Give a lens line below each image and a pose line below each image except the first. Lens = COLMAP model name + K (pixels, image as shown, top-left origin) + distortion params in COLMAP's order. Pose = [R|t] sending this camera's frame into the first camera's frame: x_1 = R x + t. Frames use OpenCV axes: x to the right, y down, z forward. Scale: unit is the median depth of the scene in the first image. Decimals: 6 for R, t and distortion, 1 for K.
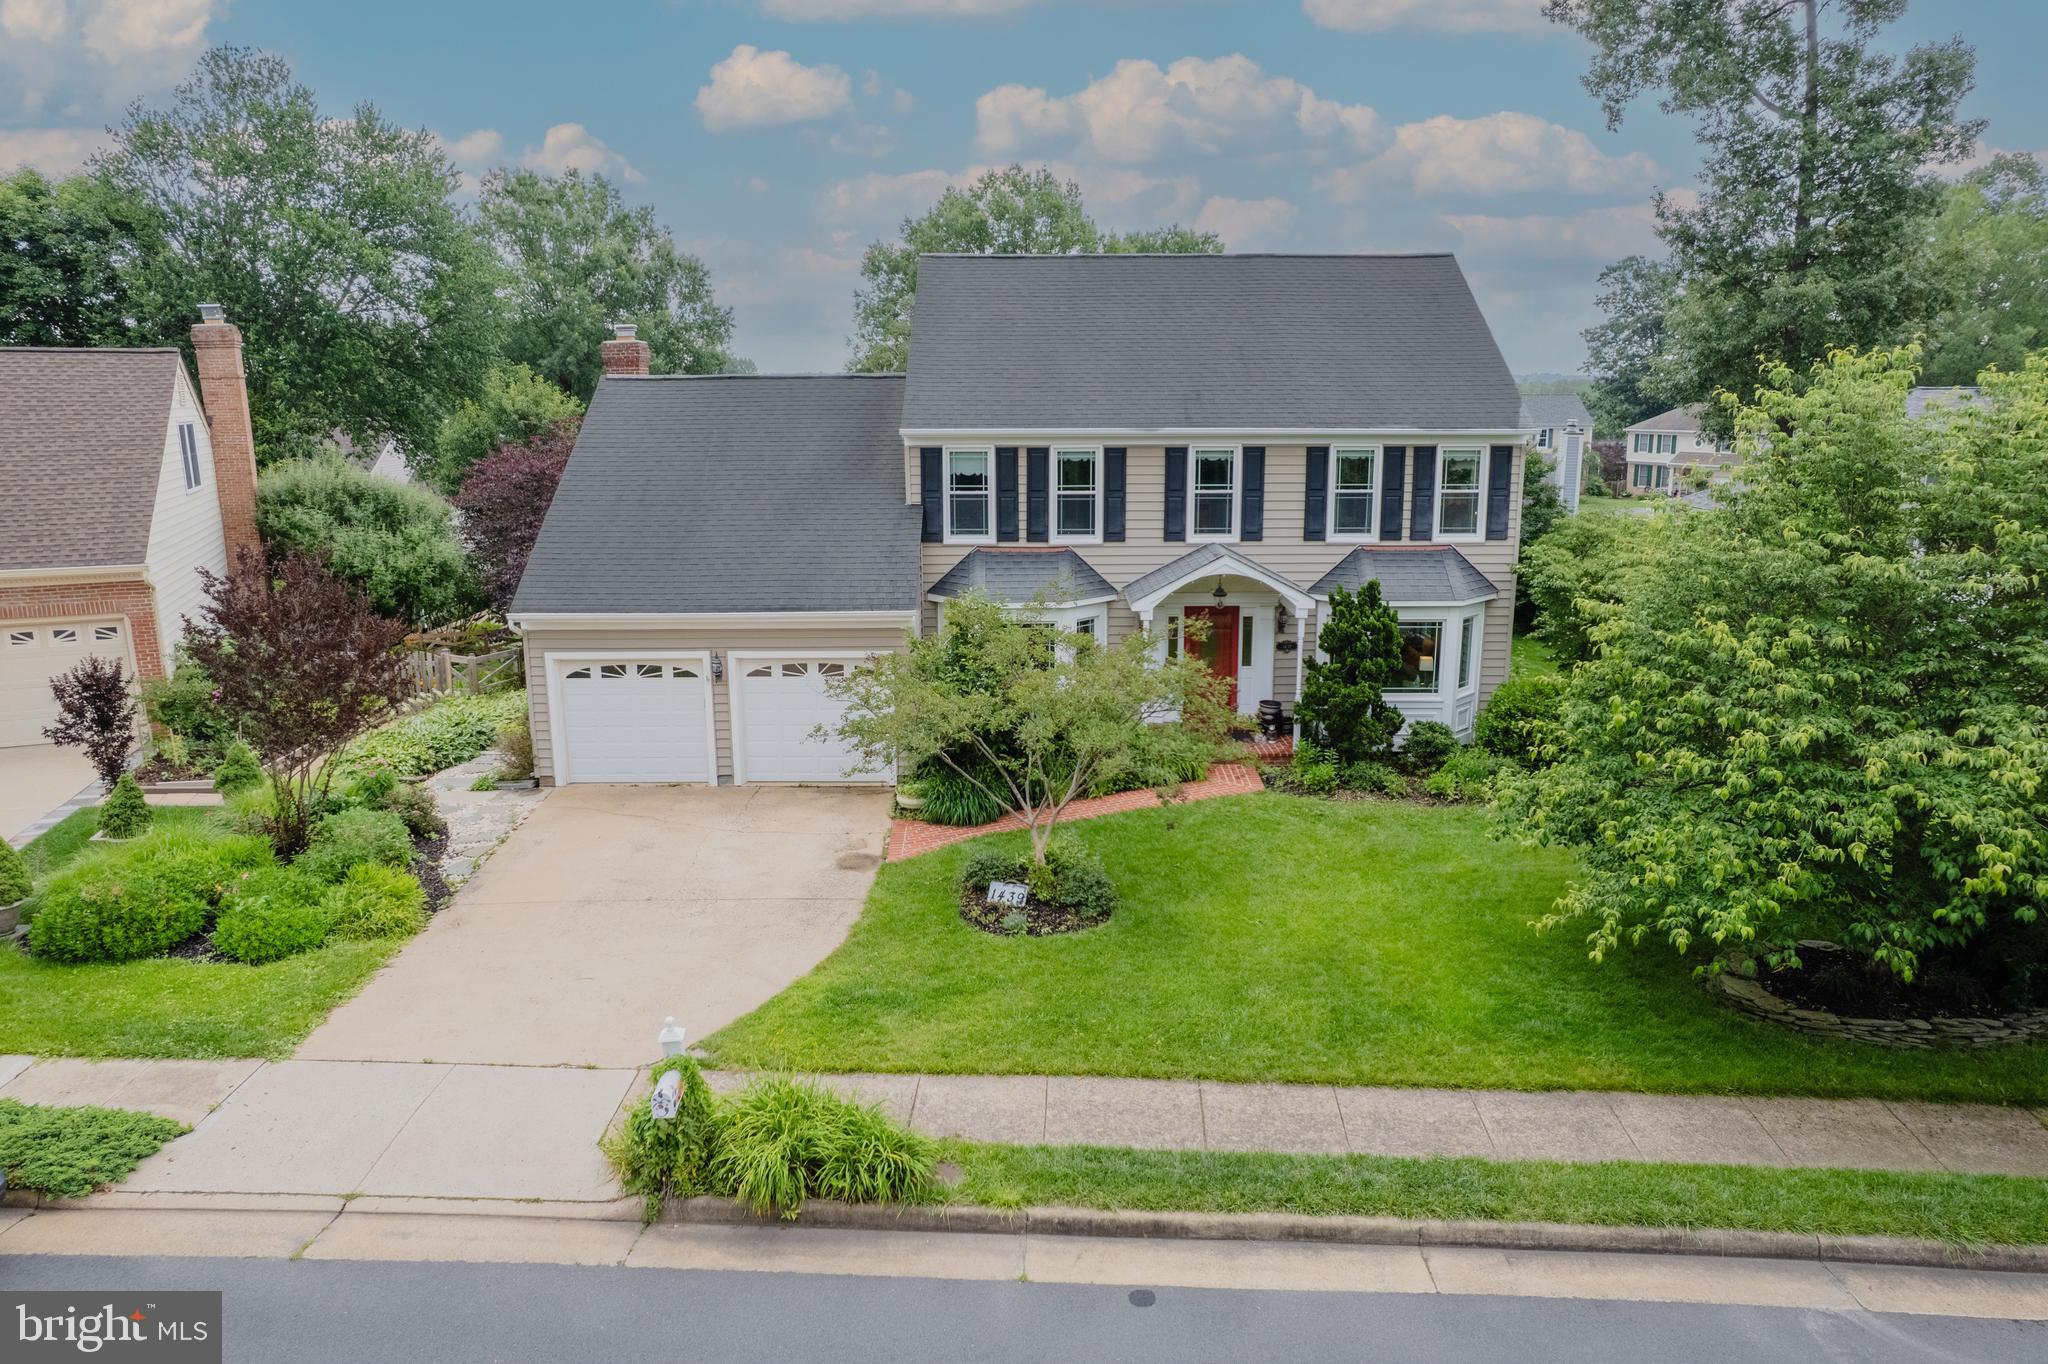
lens RADIAL K [[1325.8, 0, 1024.0], [0, 1325.8, 682.0], [0, 0, 1]] dist [-0.077178, 0.076413]
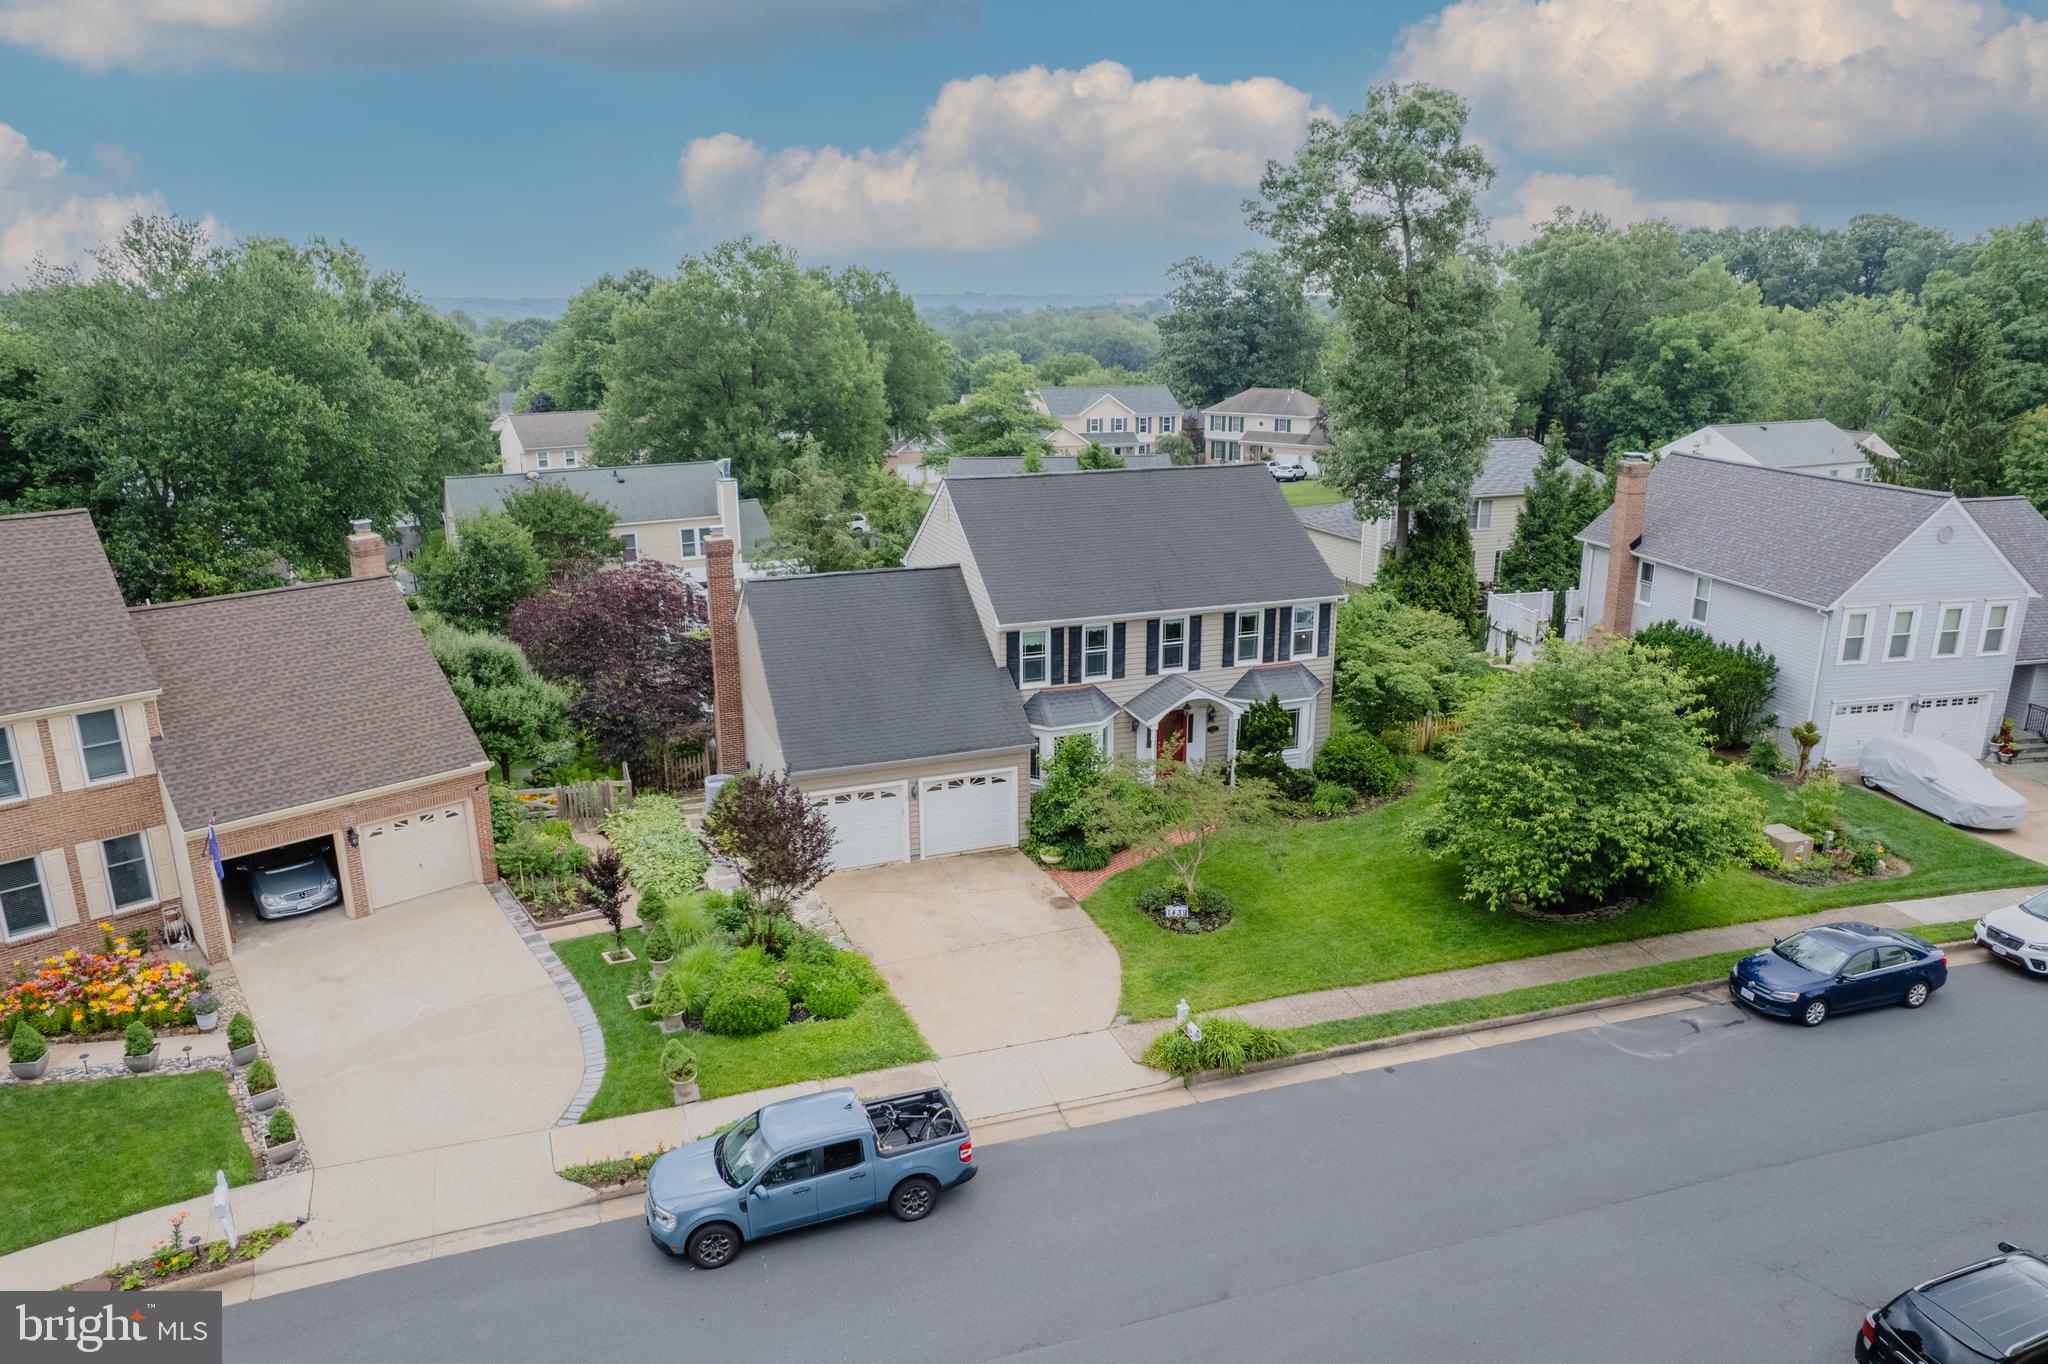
lens RADIAL K [[1367.3, 0, 1024.0], [0, 1367.3, 682.0], [0, 0, 1]] dist [-0.042851, -0.000197]
pose [[0.935375, -0.093959, 0.340947, -0.619629], [0.072108, 0.994479, 0.076236, -0.240392], [-0.346227, -0.046725, 0.936986, -0.538125]]
